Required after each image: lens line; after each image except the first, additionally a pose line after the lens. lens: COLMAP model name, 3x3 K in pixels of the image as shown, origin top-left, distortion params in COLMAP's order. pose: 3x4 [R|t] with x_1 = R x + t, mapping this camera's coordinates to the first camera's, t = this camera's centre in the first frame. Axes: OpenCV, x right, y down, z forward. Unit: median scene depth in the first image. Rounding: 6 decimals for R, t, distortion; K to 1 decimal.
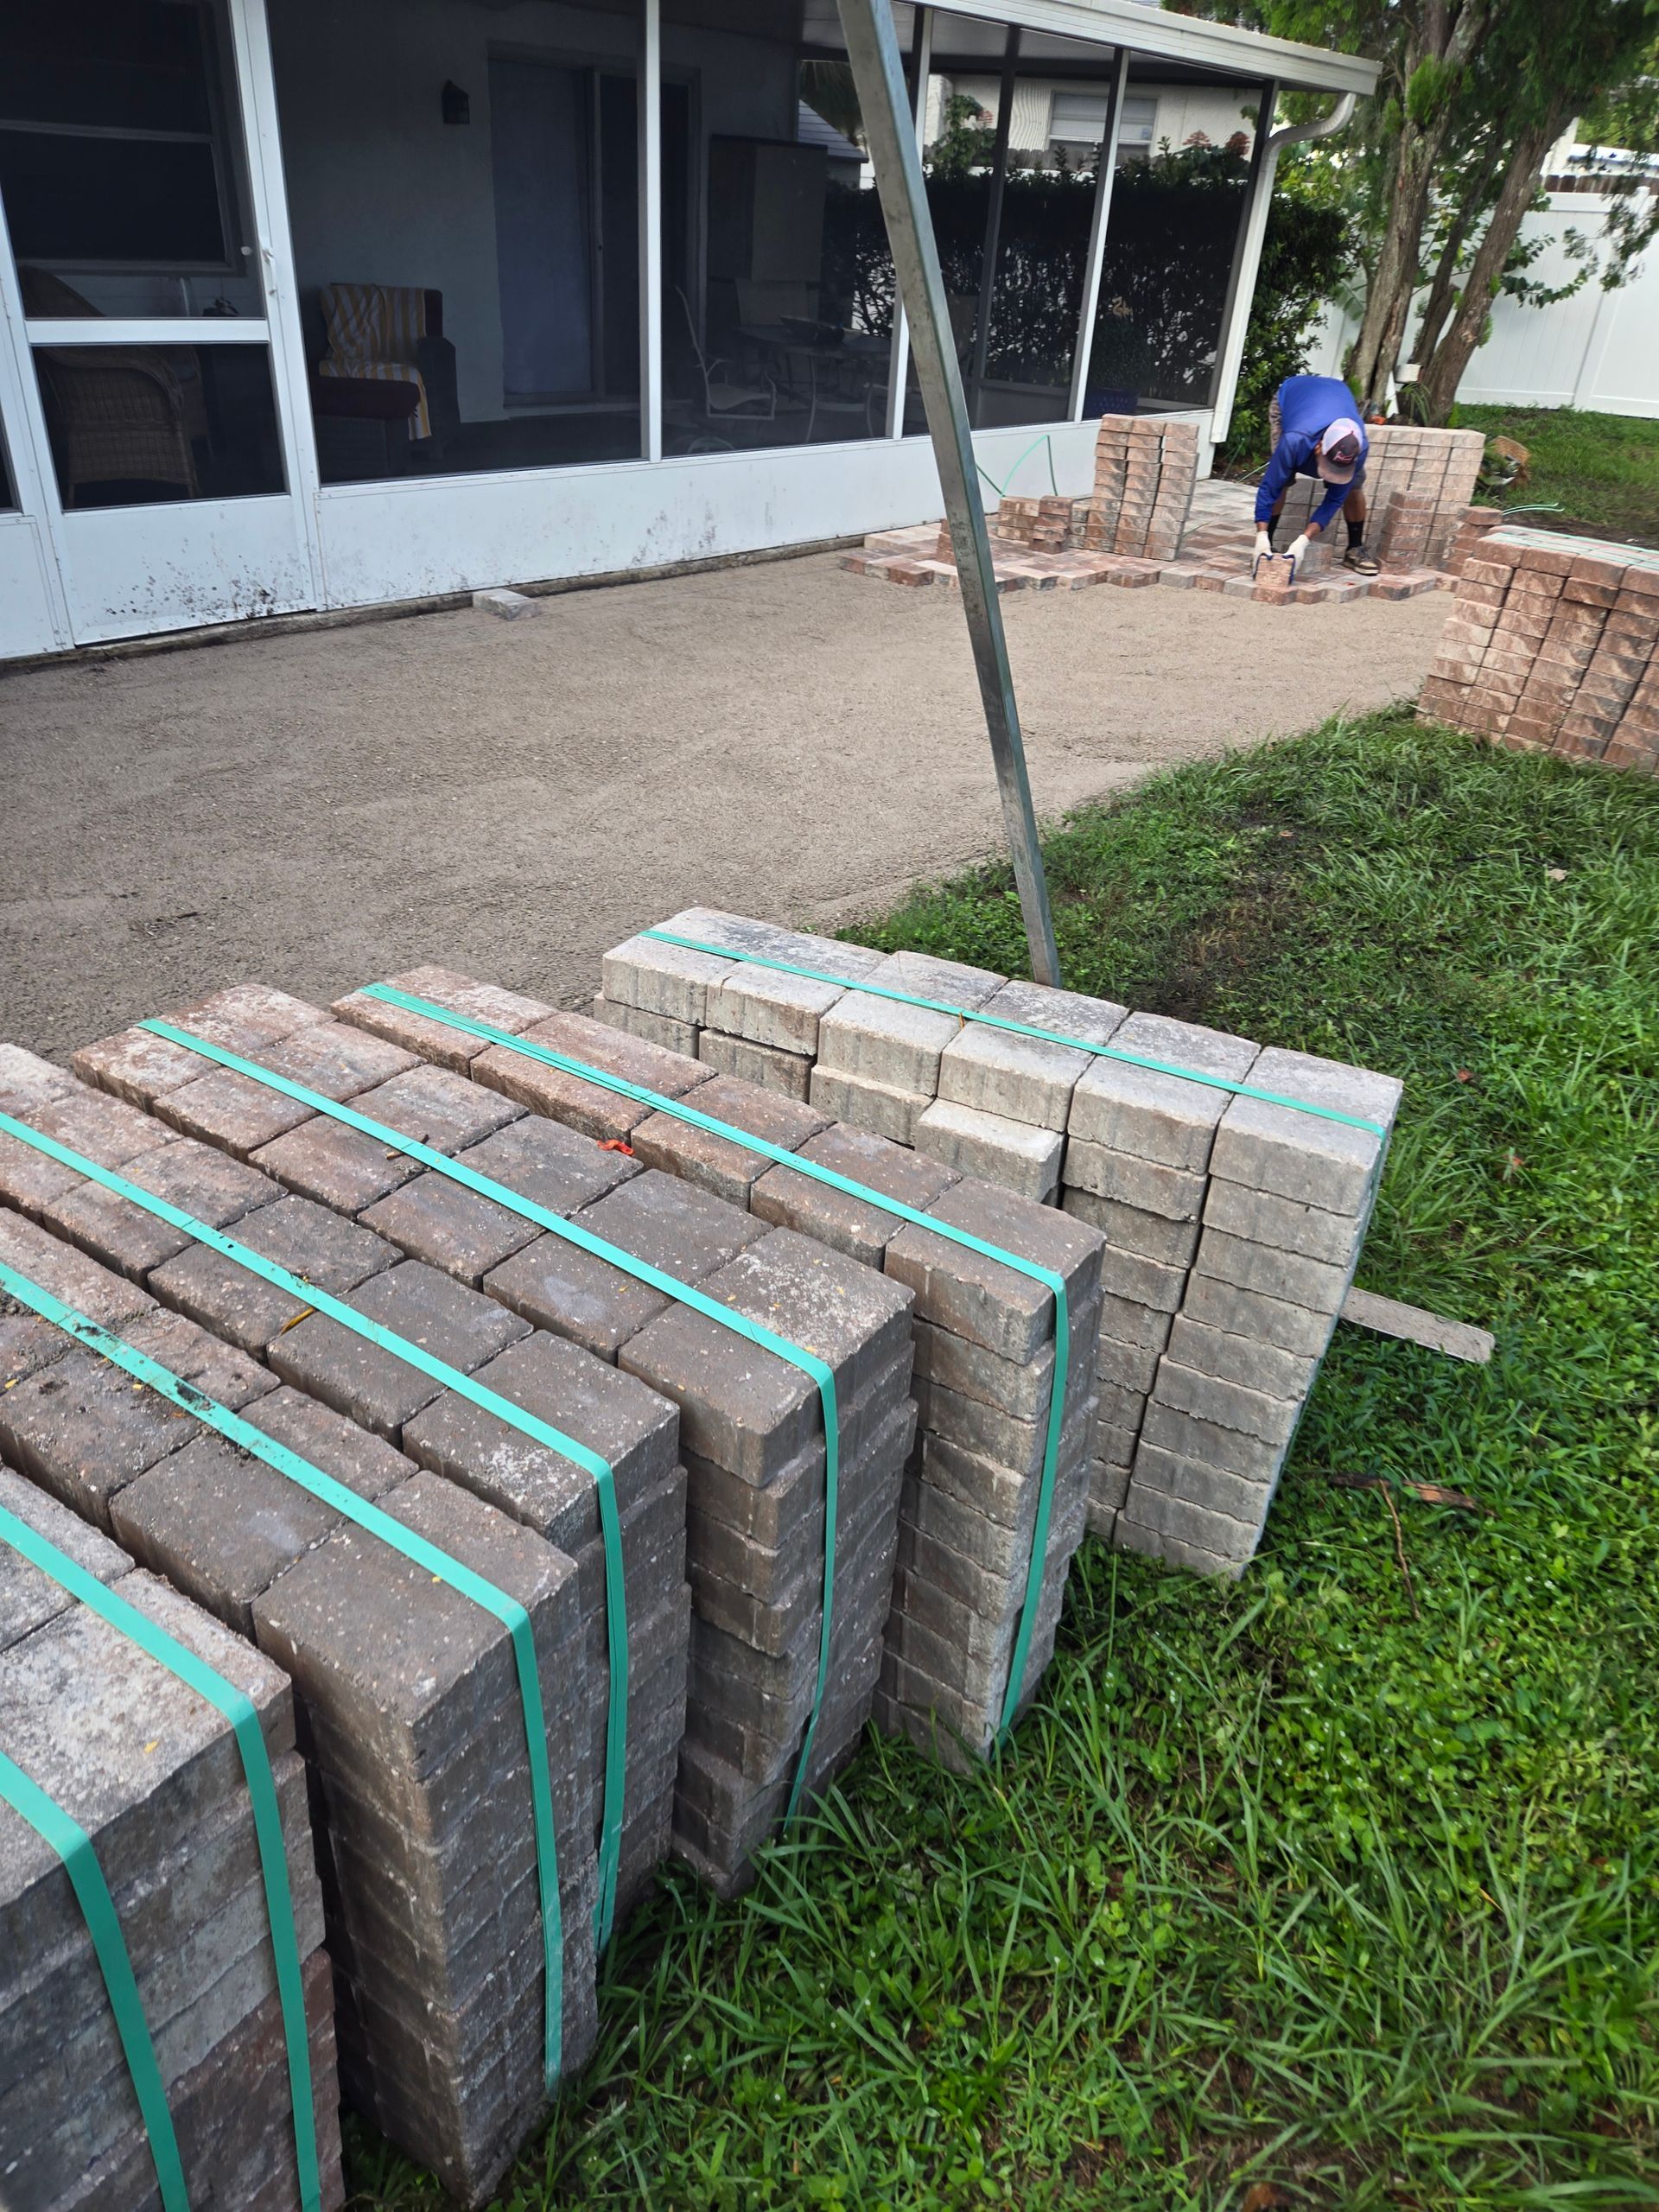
lens RADIAL K [[1432.2, 0, 826.0], [0, 1432.2, 1141.0], [0, 0, 1]] dist [0.046568, -0.041693]
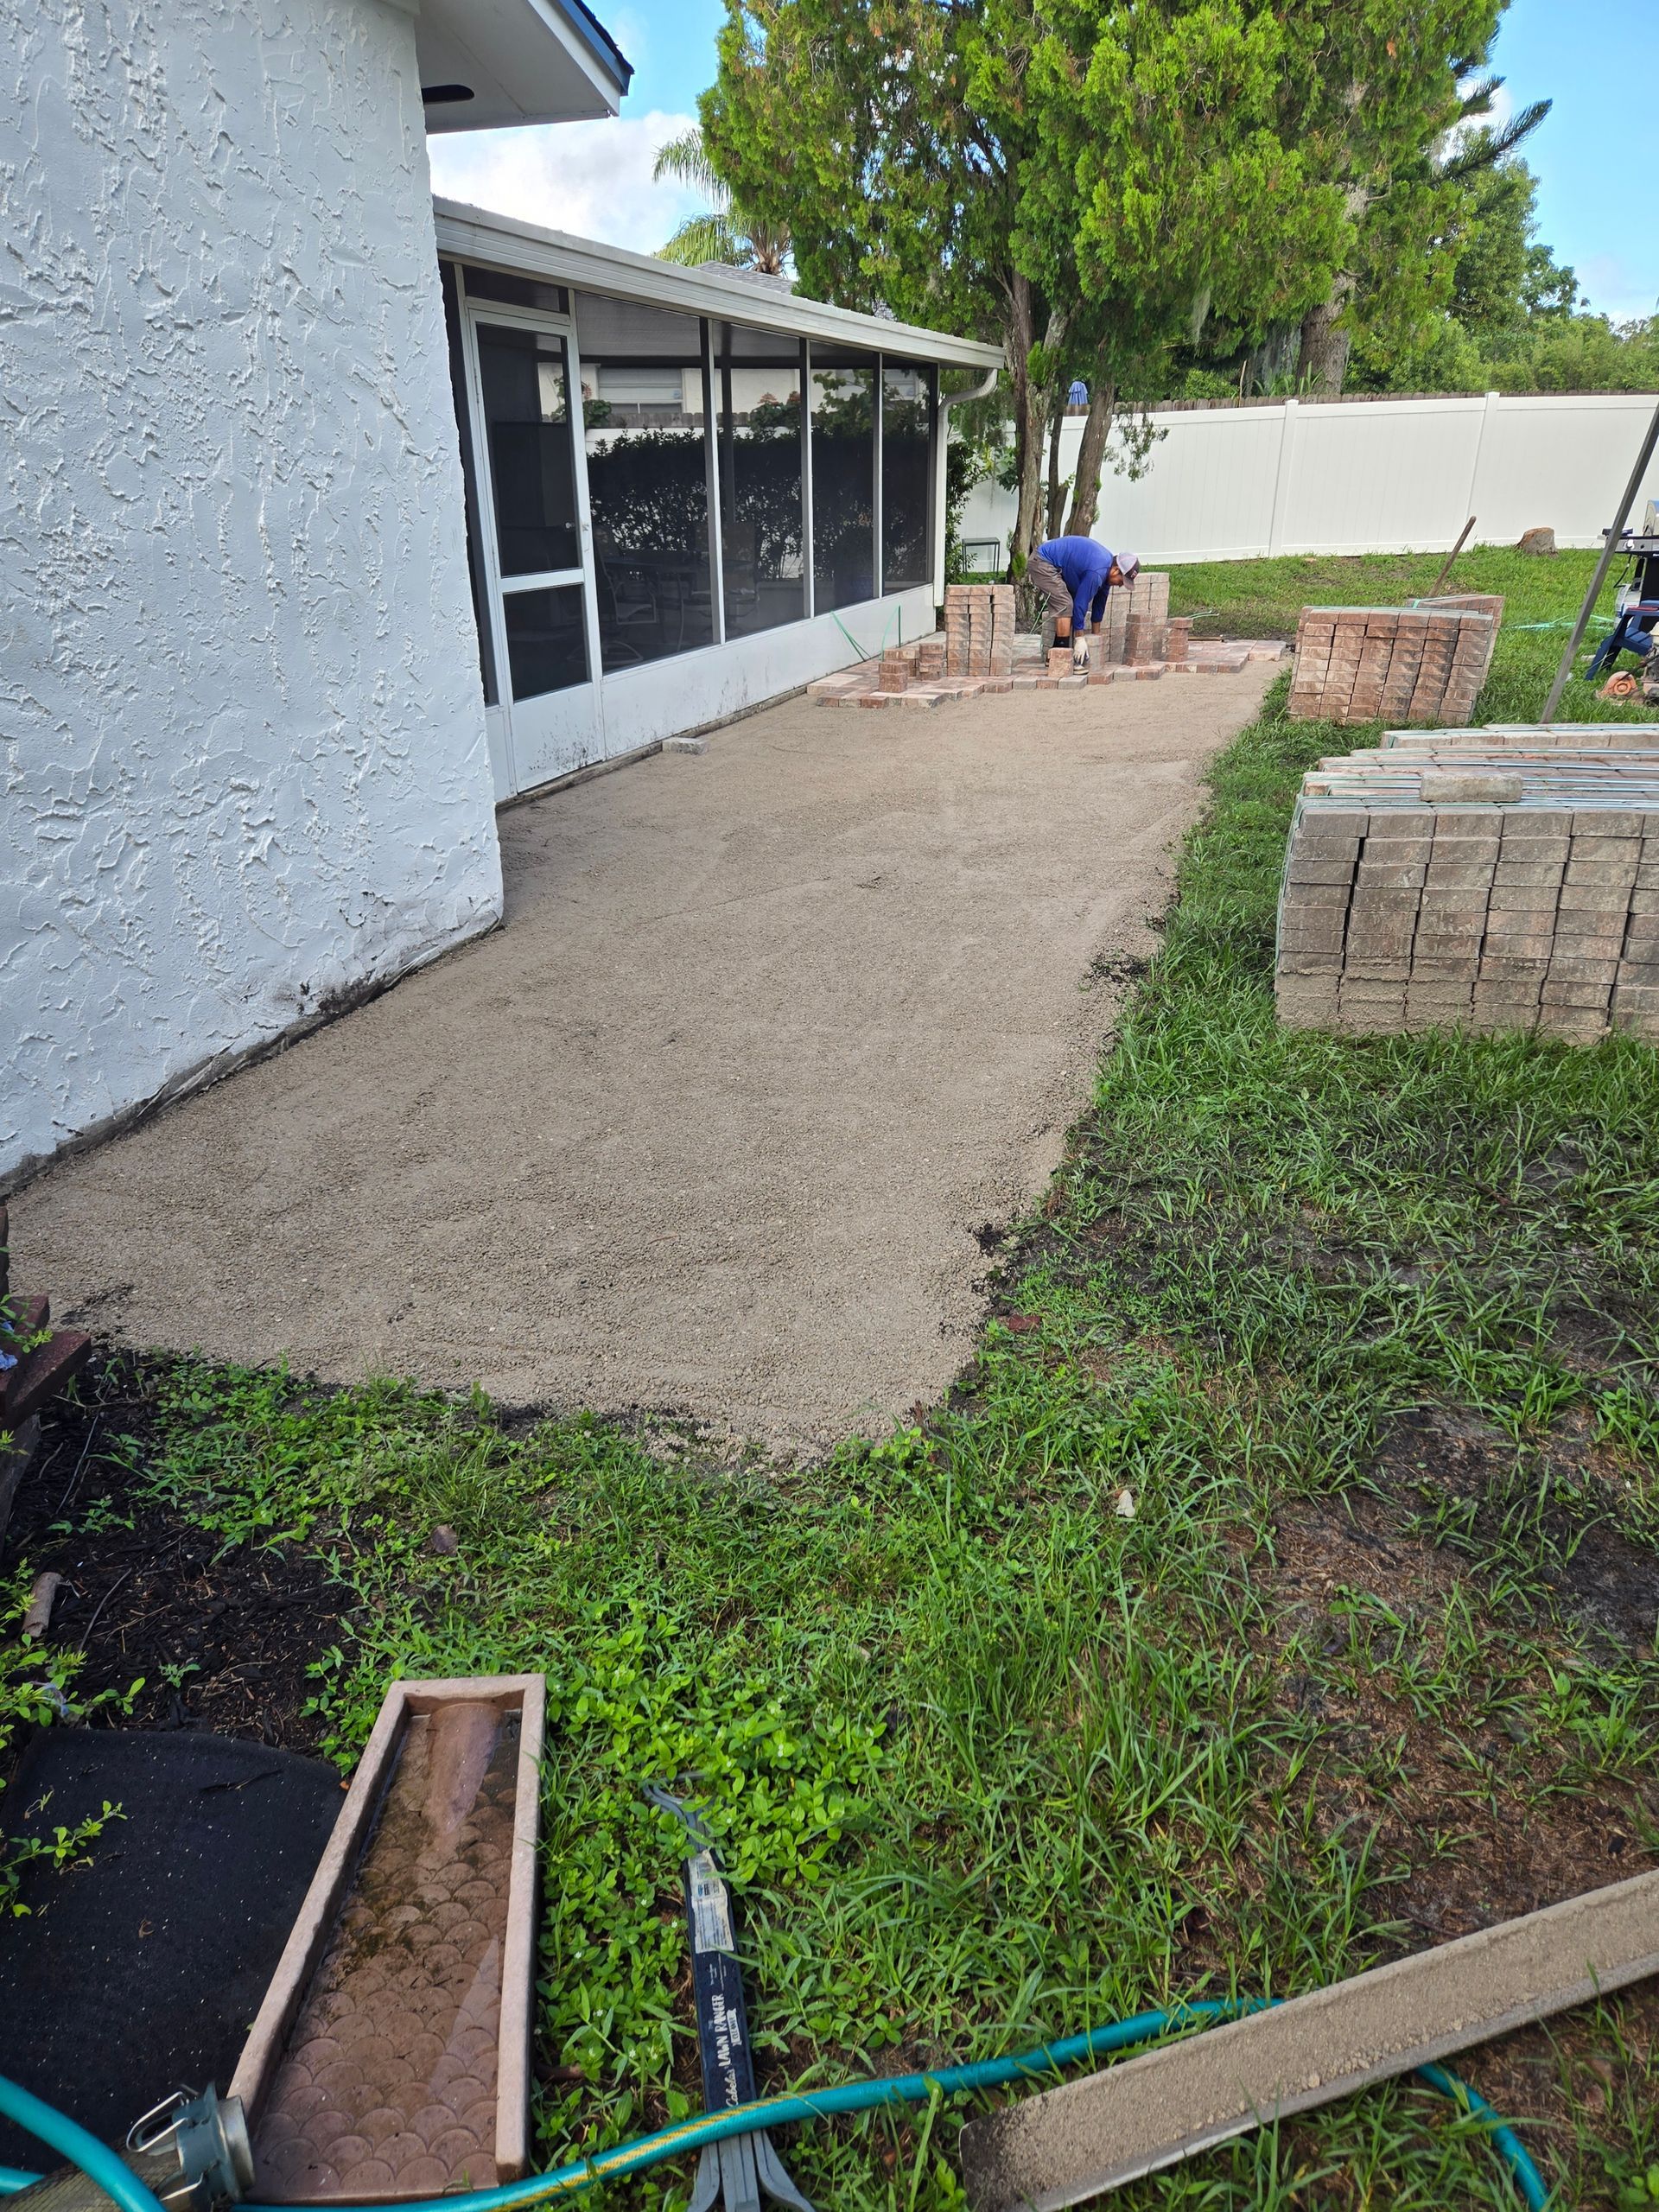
lens RADIAL K [[1458.3, 0, 829.5], [0, 1458.3, 1106.0], [0, 0, 1]] dist [0.059999, -0.031250]
pose [[0.920851, -0.216992, 0.323956, -0.610849], [0.263322, 0.958839, -0.106251, 0.148727], [-0.287566, 0.183146, 0.940087, -0.308656]]
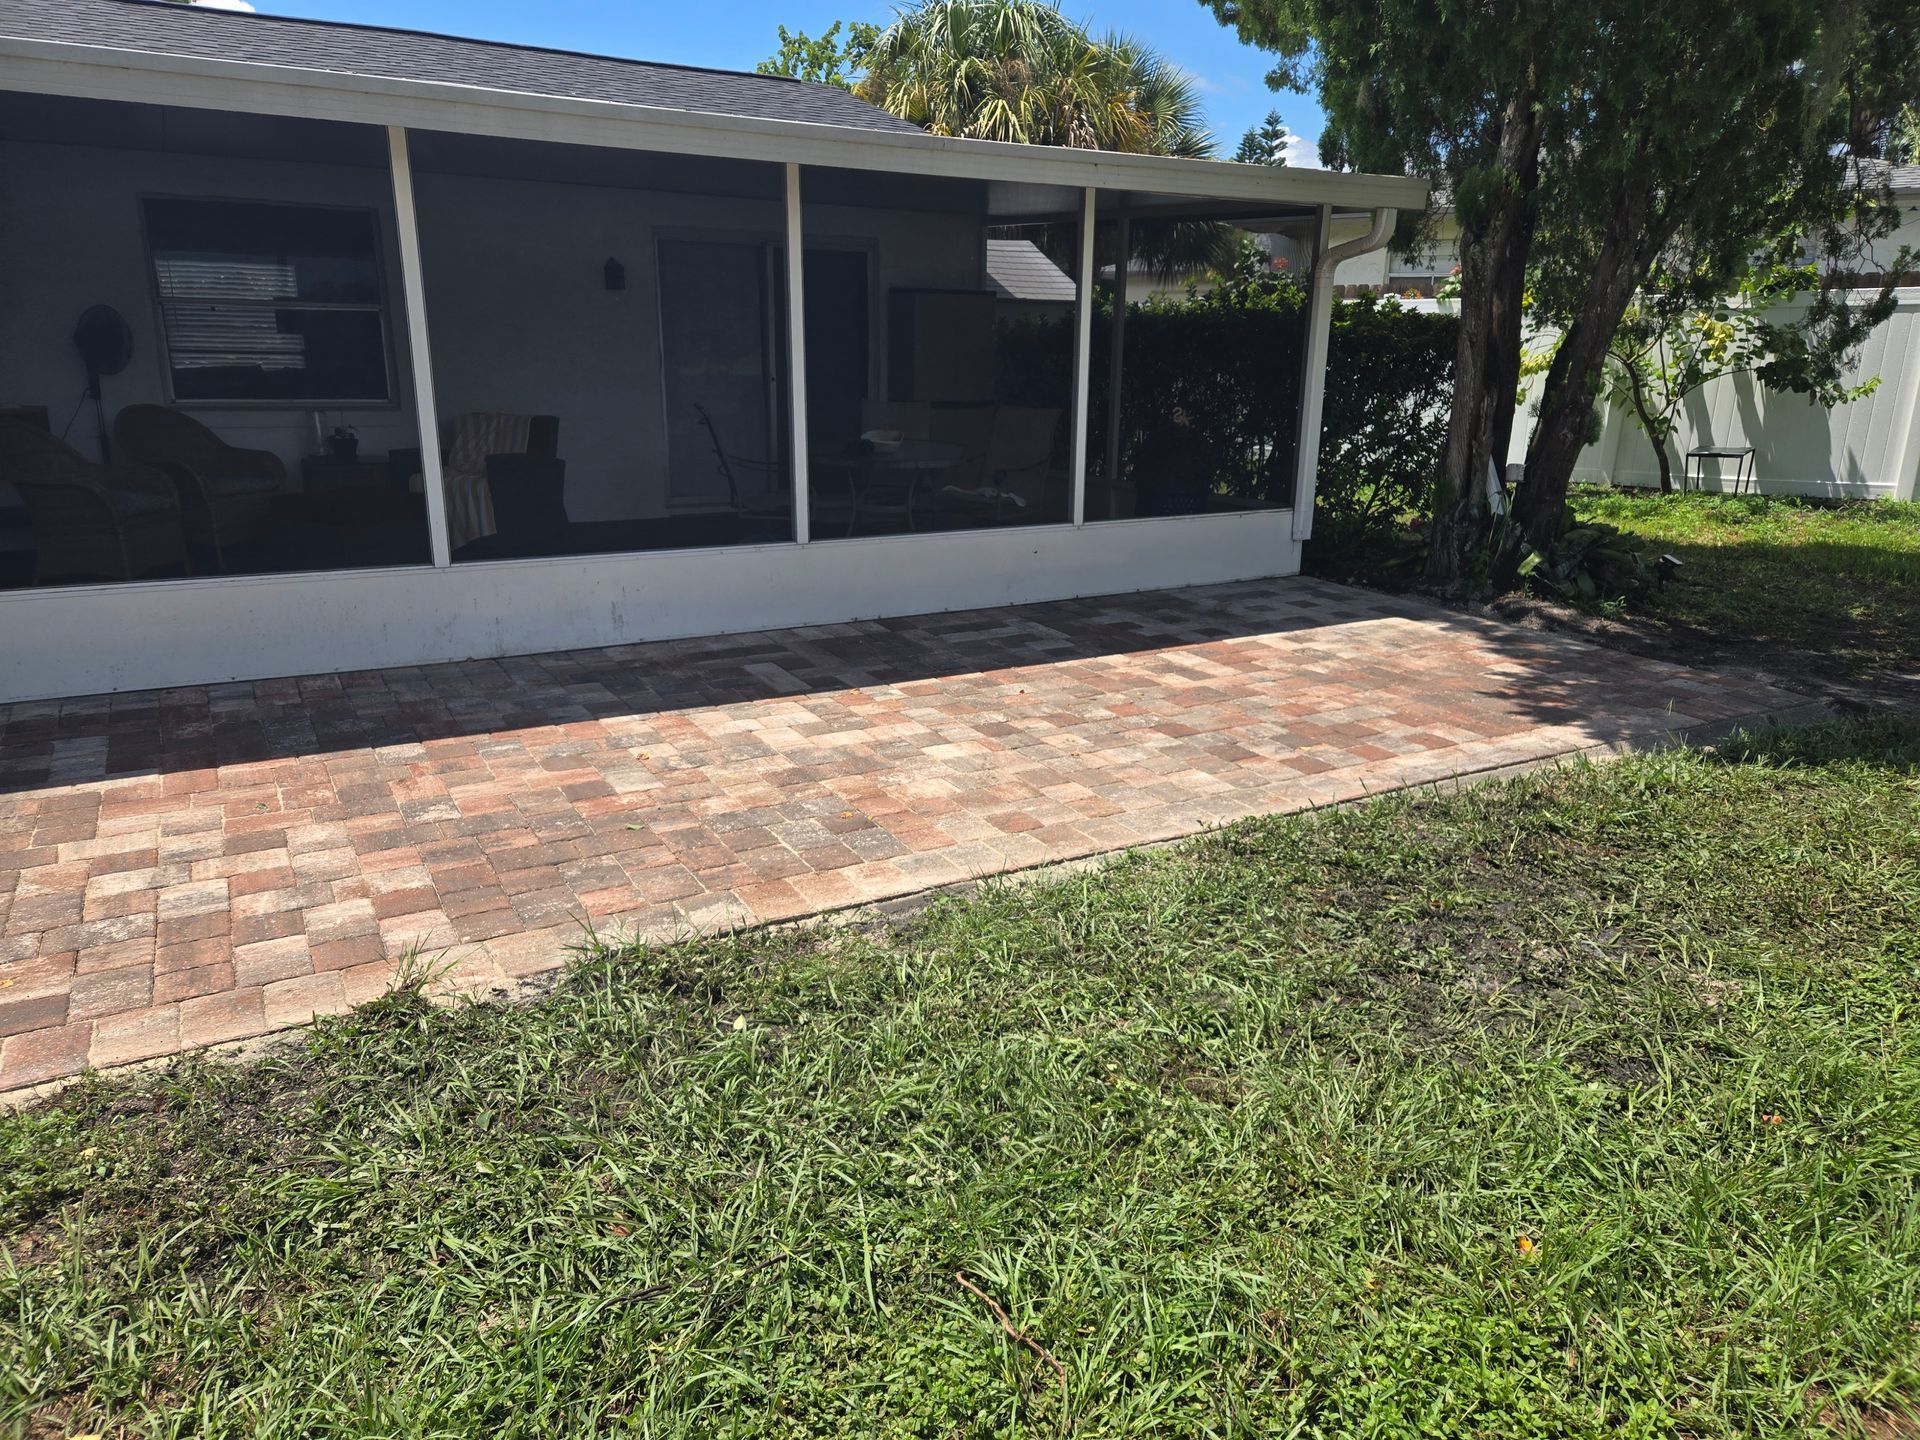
lens RADIAL K [[1265.8, 0, 960.0], [0, 1265.8, 720.0], [0, 0, 1]] dist [0.059999, -0.031250]
pose [[0.950269, 0.050171, -0.307363, 0.513103], [-0.135844, 0.954875, -0.264122, -0.197135], [0.280242, 0.292740, 0.914203, 0.345867]]
